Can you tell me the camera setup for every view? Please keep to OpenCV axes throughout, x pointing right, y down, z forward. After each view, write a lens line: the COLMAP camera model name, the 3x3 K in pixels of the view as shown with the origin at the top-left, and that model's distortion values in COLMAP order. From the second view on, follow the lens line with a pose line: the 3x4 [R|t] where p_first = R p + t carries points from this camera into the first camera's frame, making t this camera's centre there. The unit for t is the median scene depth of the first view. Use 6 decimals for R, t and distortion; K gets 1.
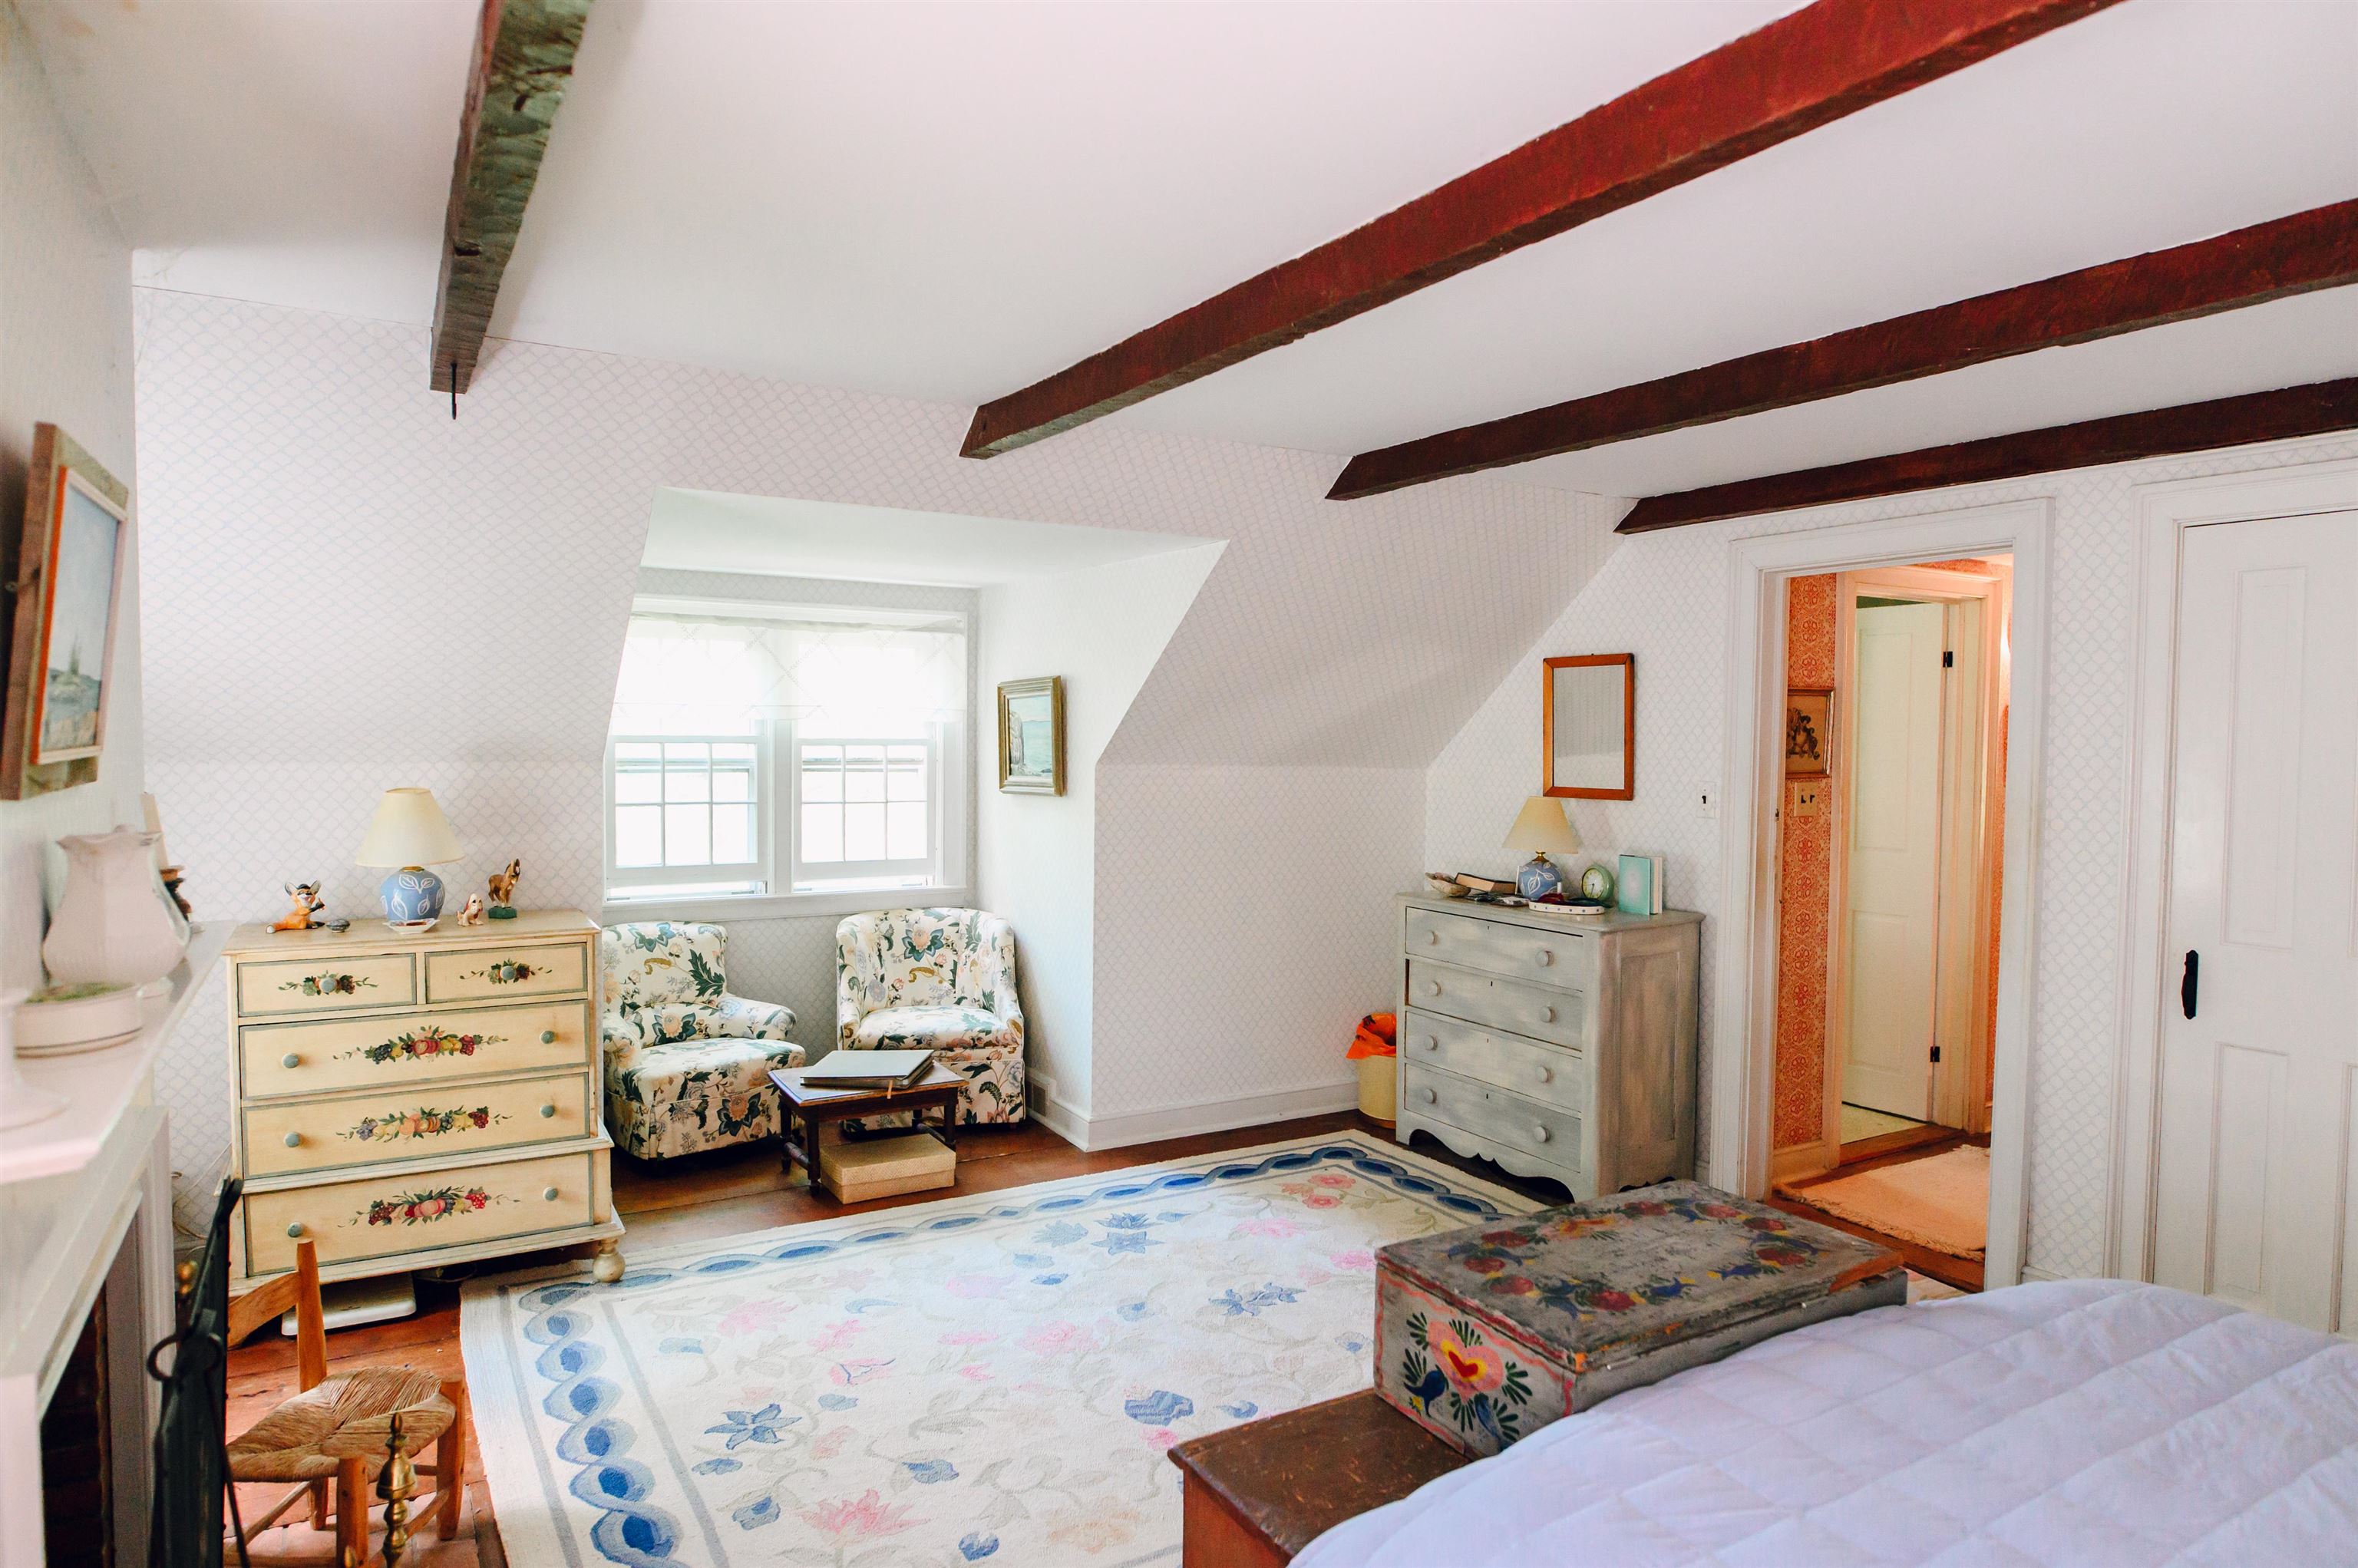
lens RADIAL K [[1403.0, 0, 1183.0], [0, 1403.0, 785.4], [0, 0, 1]] dist [-0.002682, -0.000374]
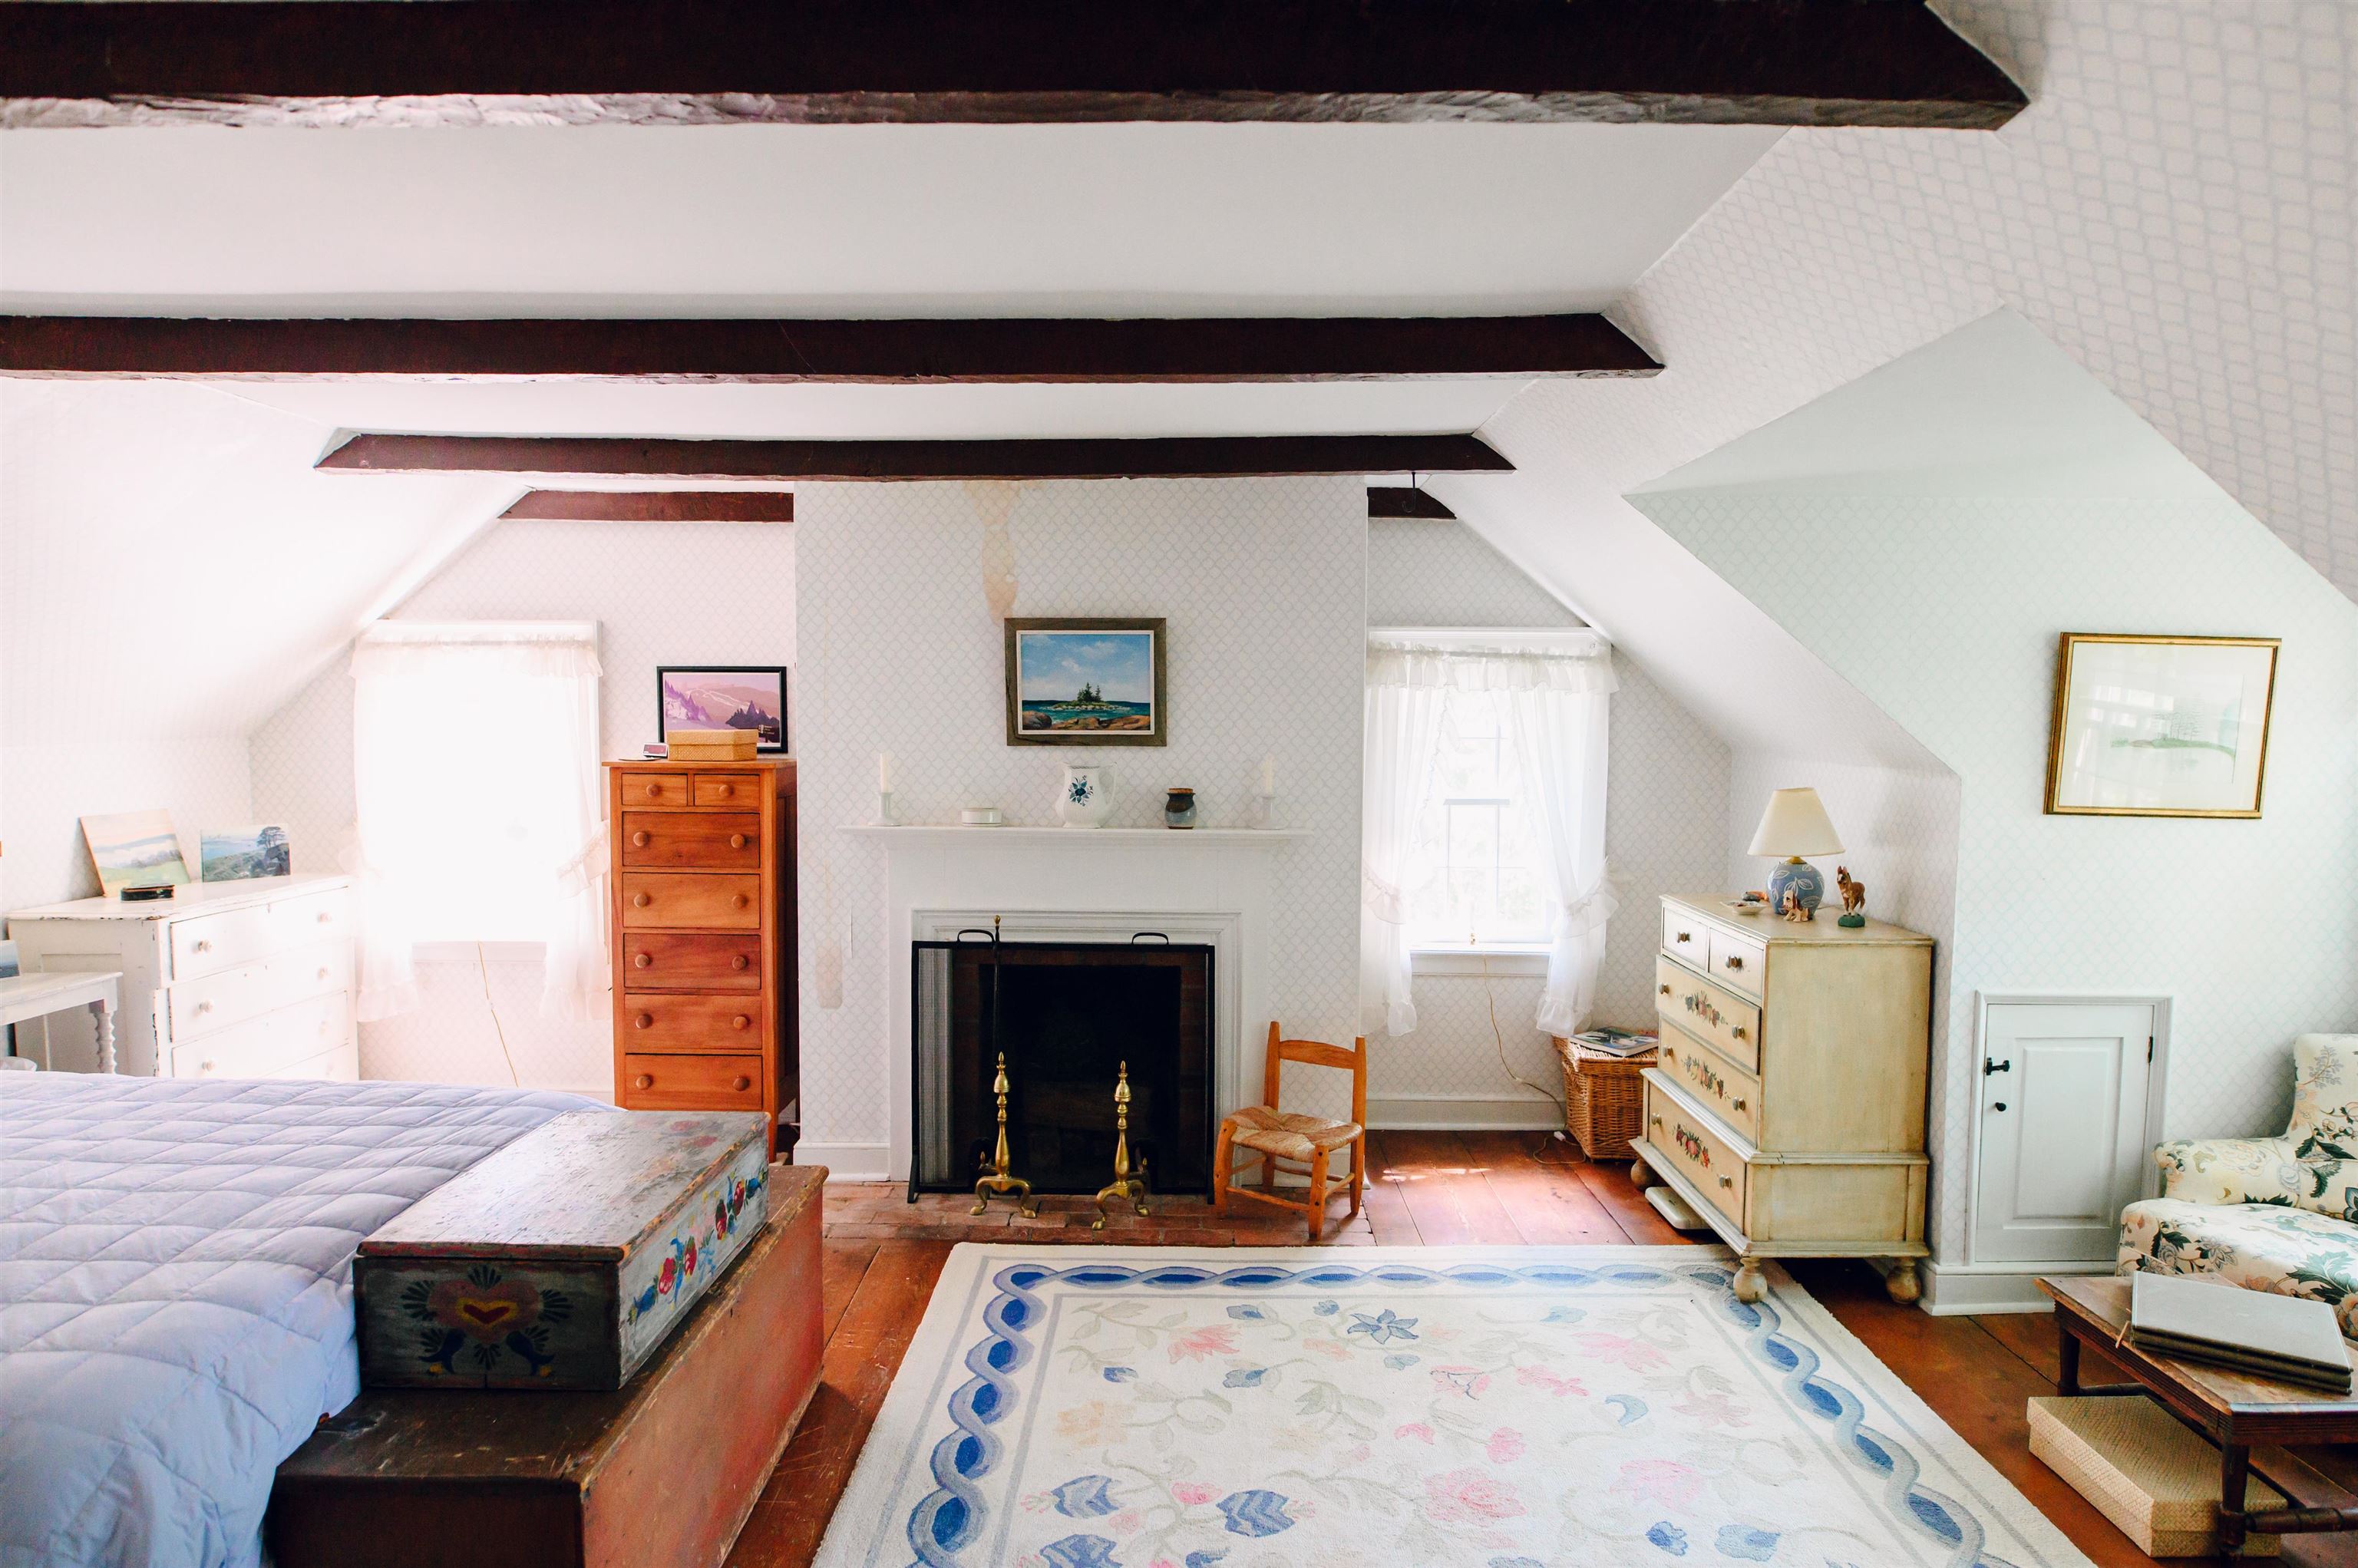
lens RADIAL K [[1403.0, 0, 1186.0], [0, 1403.0, 792.6], [0, 0, 1]] dist [-0.002682, -0.000374]
pose [[-0.508721, 0.037283, -0.860124, 0.617864], [-0.053265, 0.995785, 0.074667, -0.044542], [0.859282, 0.083799, -0.504591, 1.165101]]
